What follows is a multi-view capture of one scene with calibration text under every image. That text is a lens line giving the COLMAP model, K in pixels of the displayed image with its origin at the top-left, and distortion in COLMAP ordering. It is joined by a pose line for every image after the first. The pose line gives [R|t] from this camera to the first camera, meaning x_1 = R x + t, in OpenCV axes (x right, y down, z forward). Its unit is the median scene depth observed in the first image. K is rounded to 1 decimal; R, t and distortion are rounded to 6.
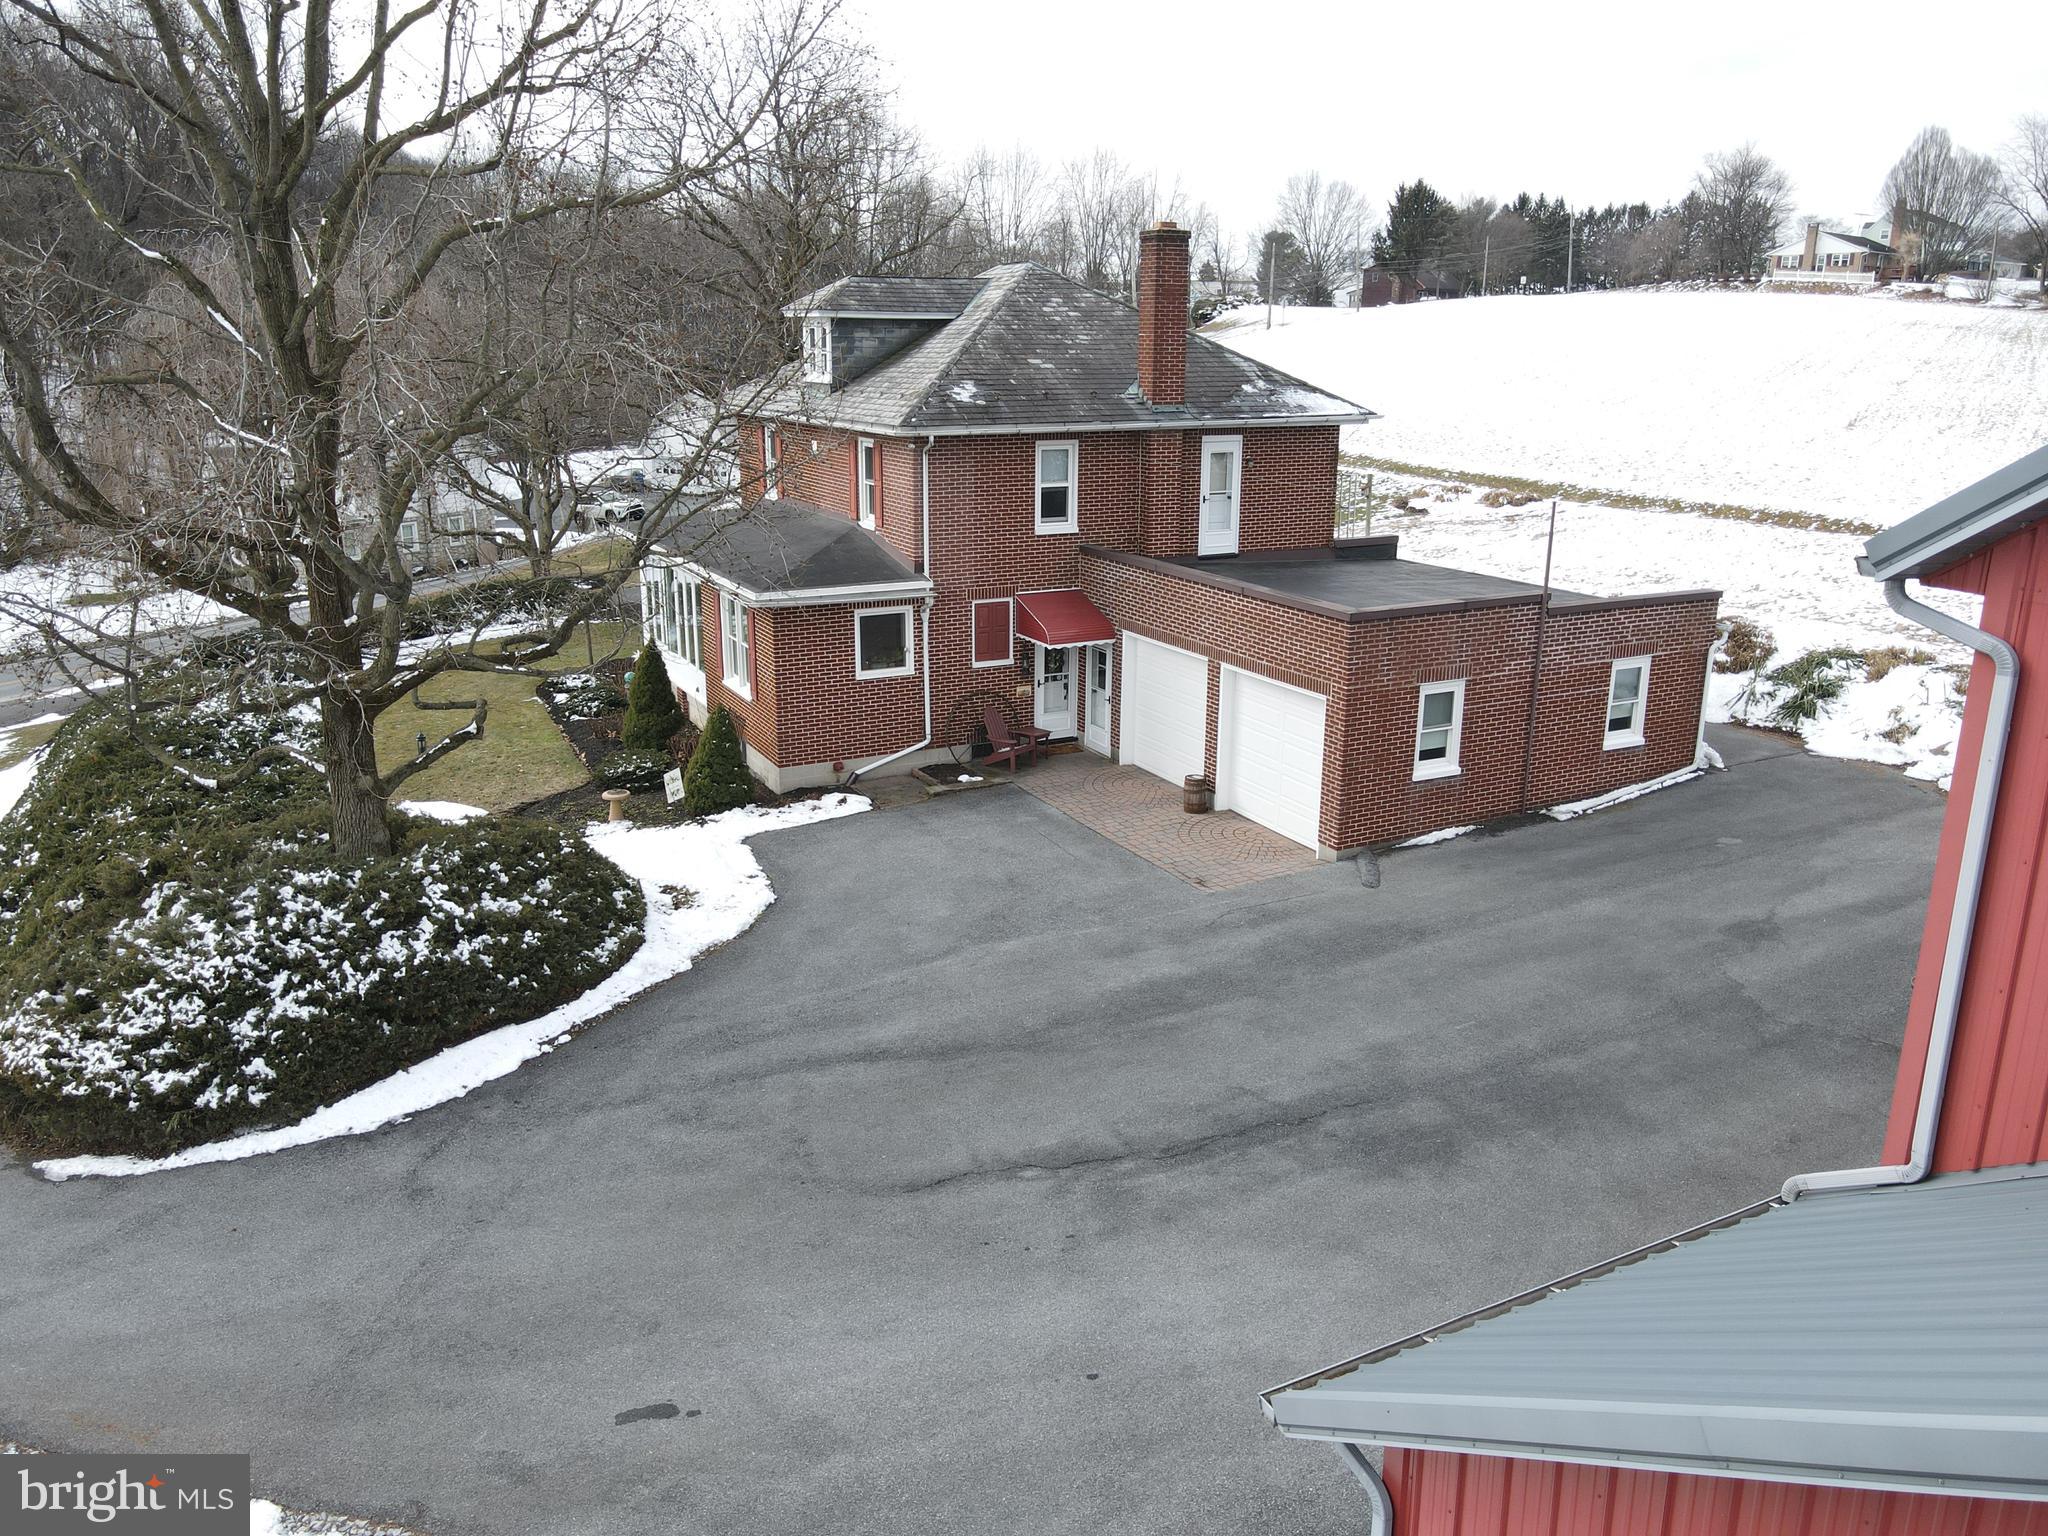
lens RADIAL K [[1506.2, 0, 1013.7], [0, 1506.2, 761.2], [0, 0, 1]] dist [-0.000232, 0.025671]
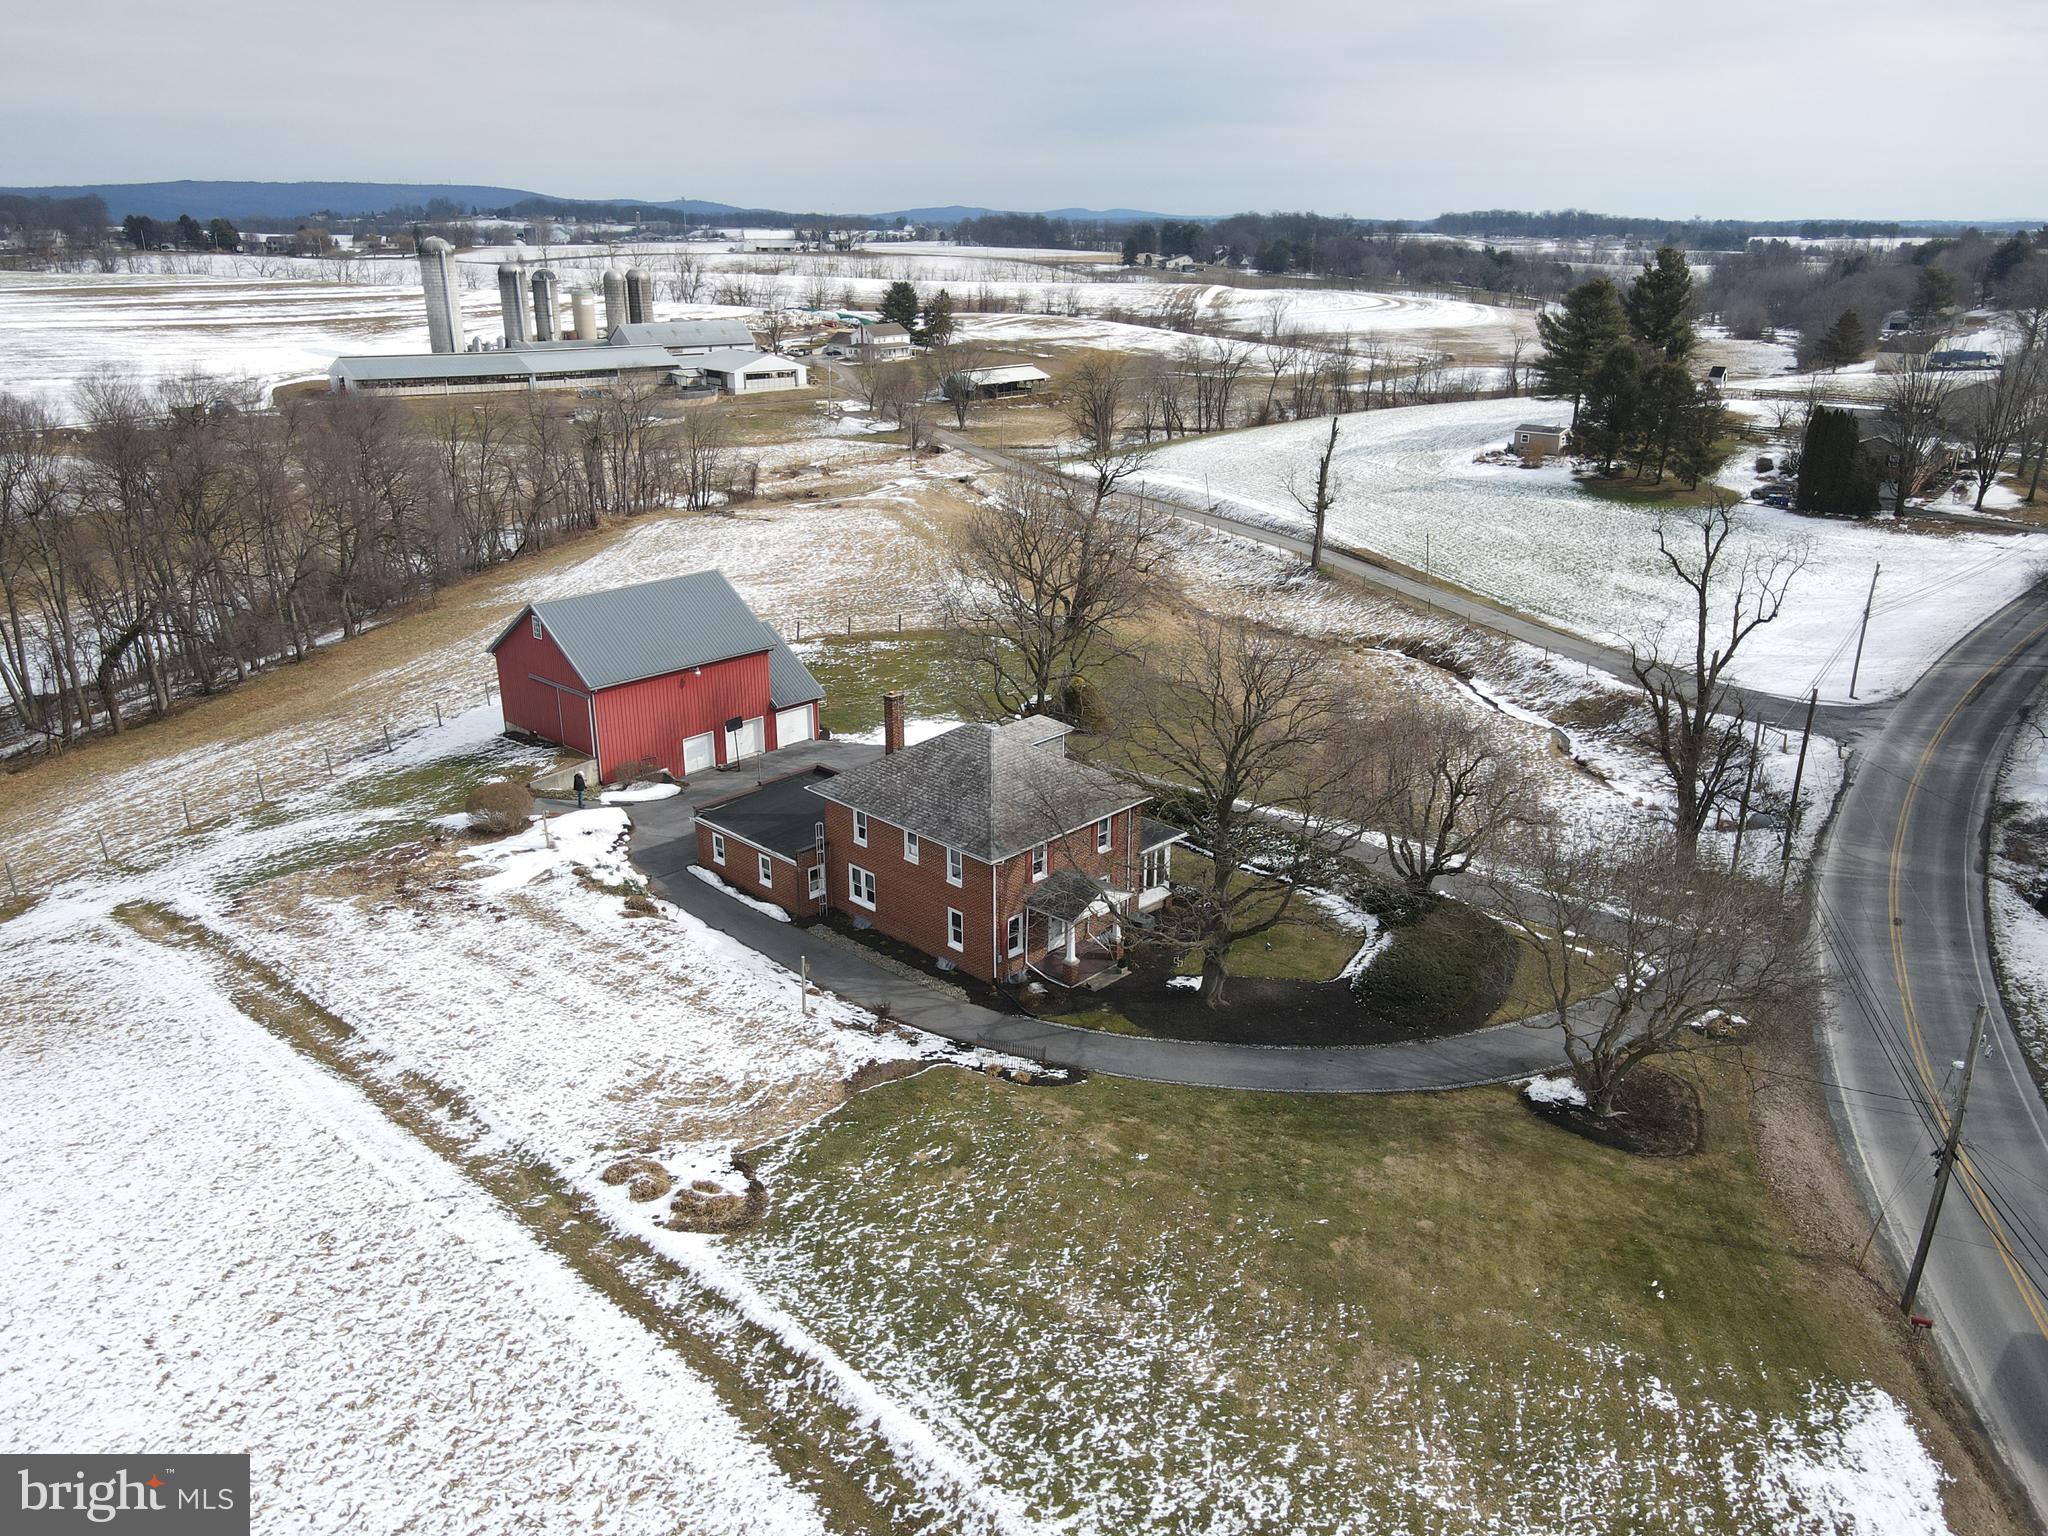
lens RADIAL K [[1506.2, 0, 1009.6], [0, 1506.2, 760.6], [0, 0, 1]] dist [-0.000232, 0.025671]
pose [[-0.947262, 0.105751, -0.302507, 0.695513], [-0.087627, 0.822527, 0.561934, -1.705459], [0.308246, 0.558807, -0.769883, 3.078252]]
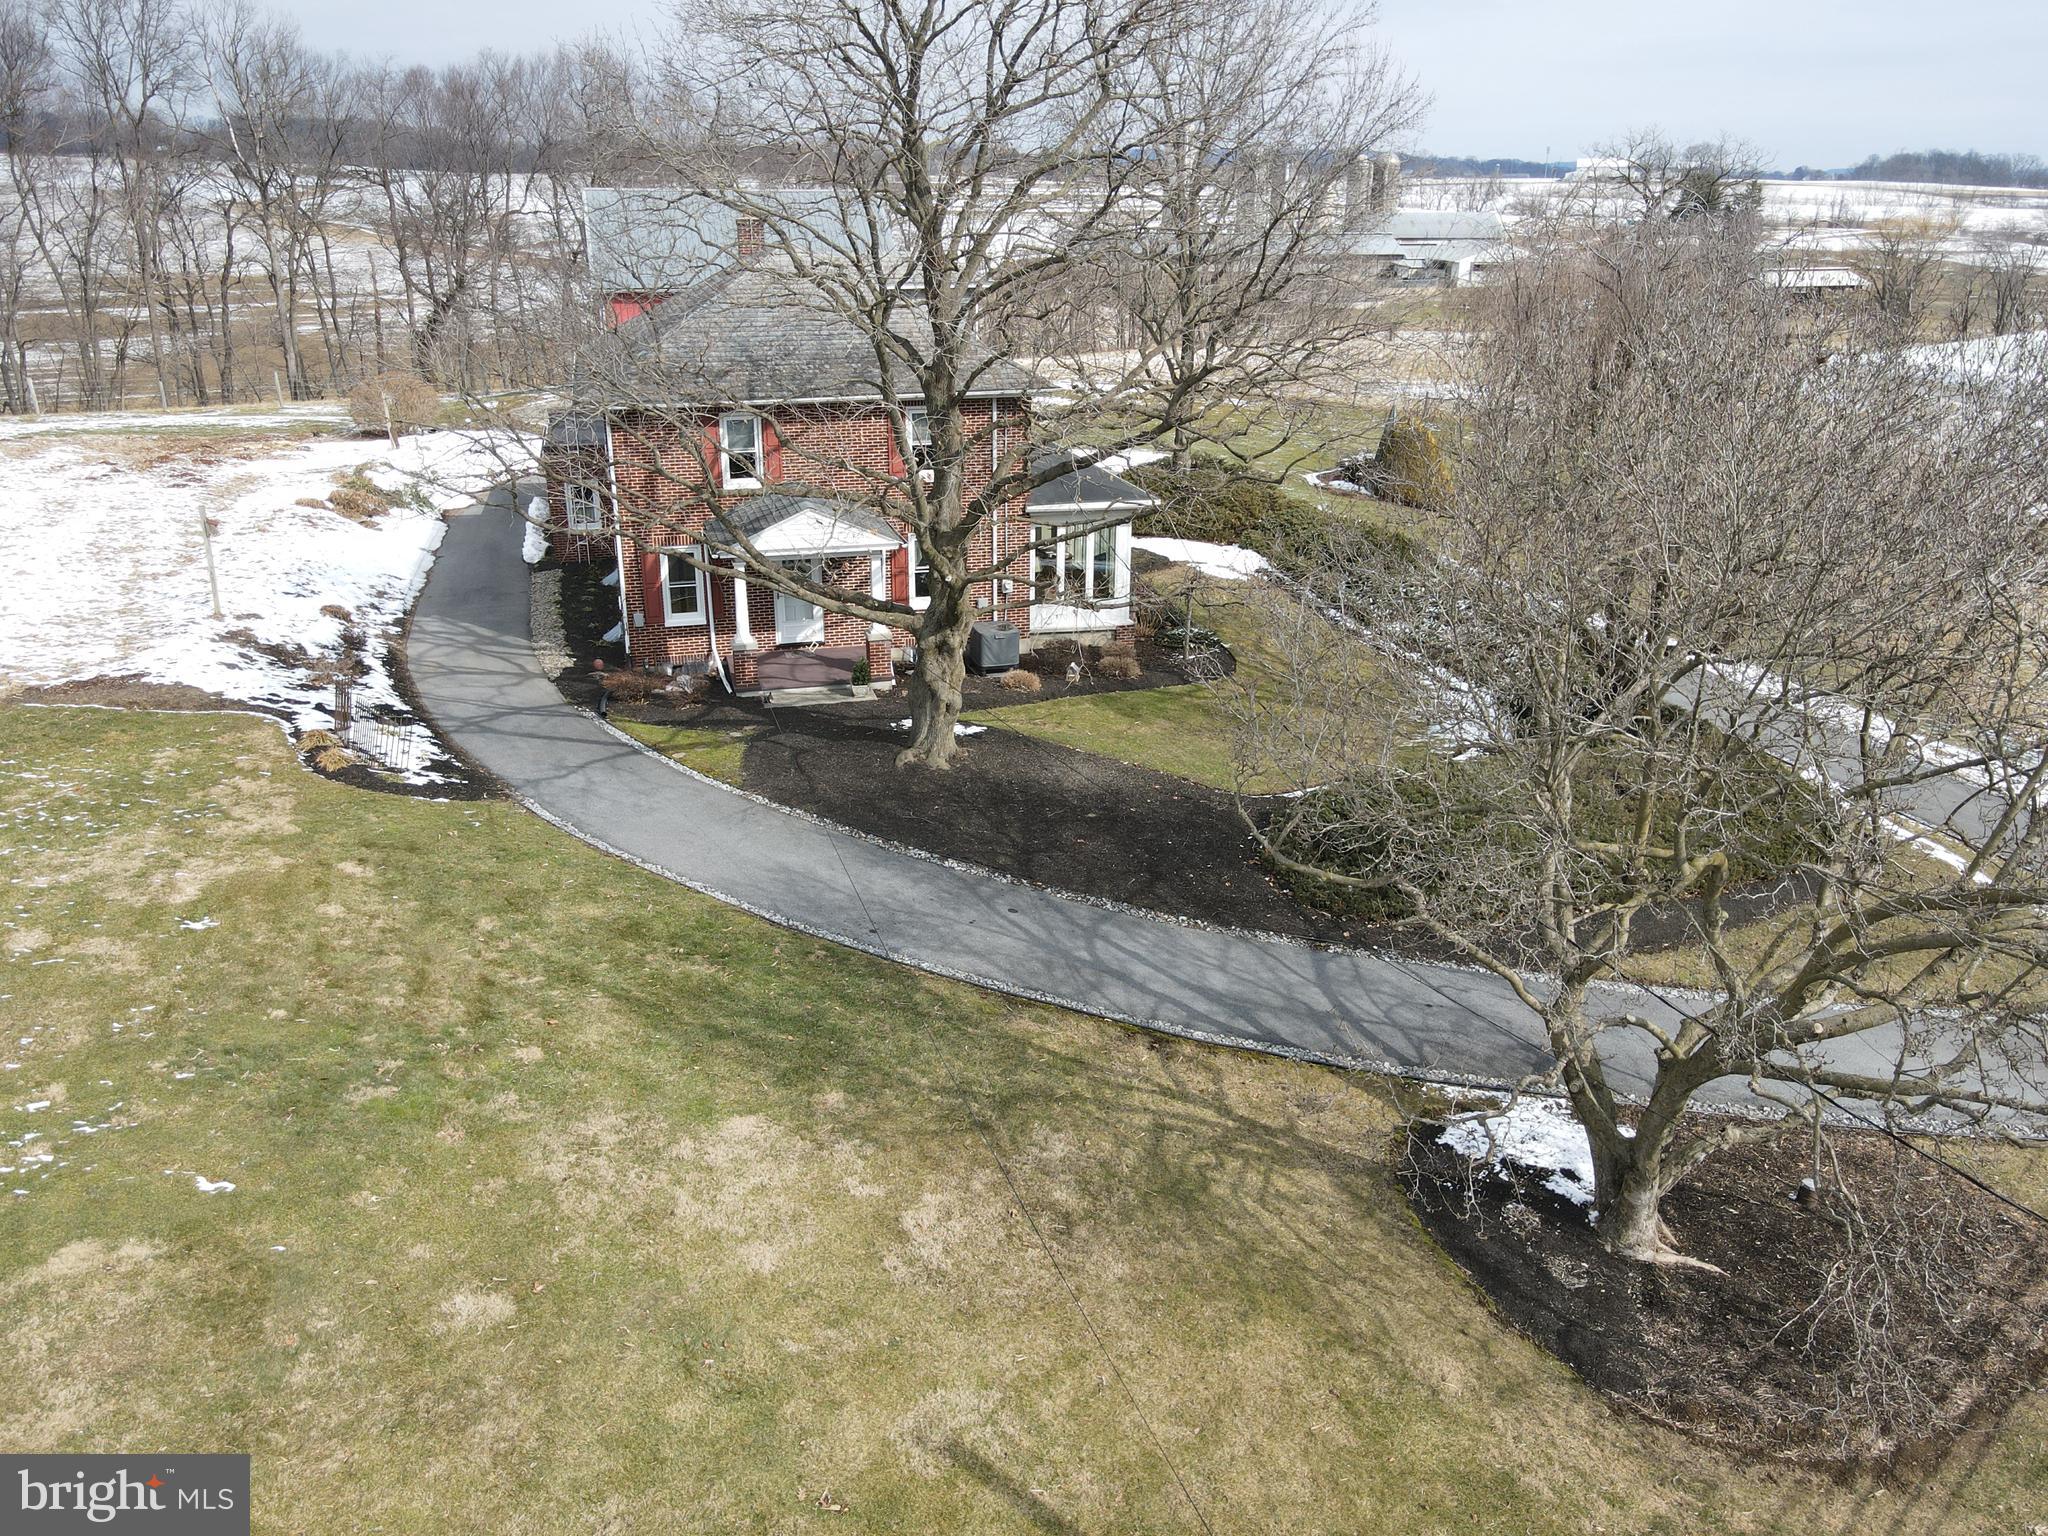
lens RADIAL K [[1506.2, 0, 1018.2], [0, 1506.2, 757.2], [0, 0, 1]] dist [-0.000232, 0.025671]
pose [[-0.980155, -0.077344, 0.182520, -0.477166], [0.045661, 0.807894, 0.587557, -0.790253], [-0.192901, 0.584231, -0.788330, 2.454805]]
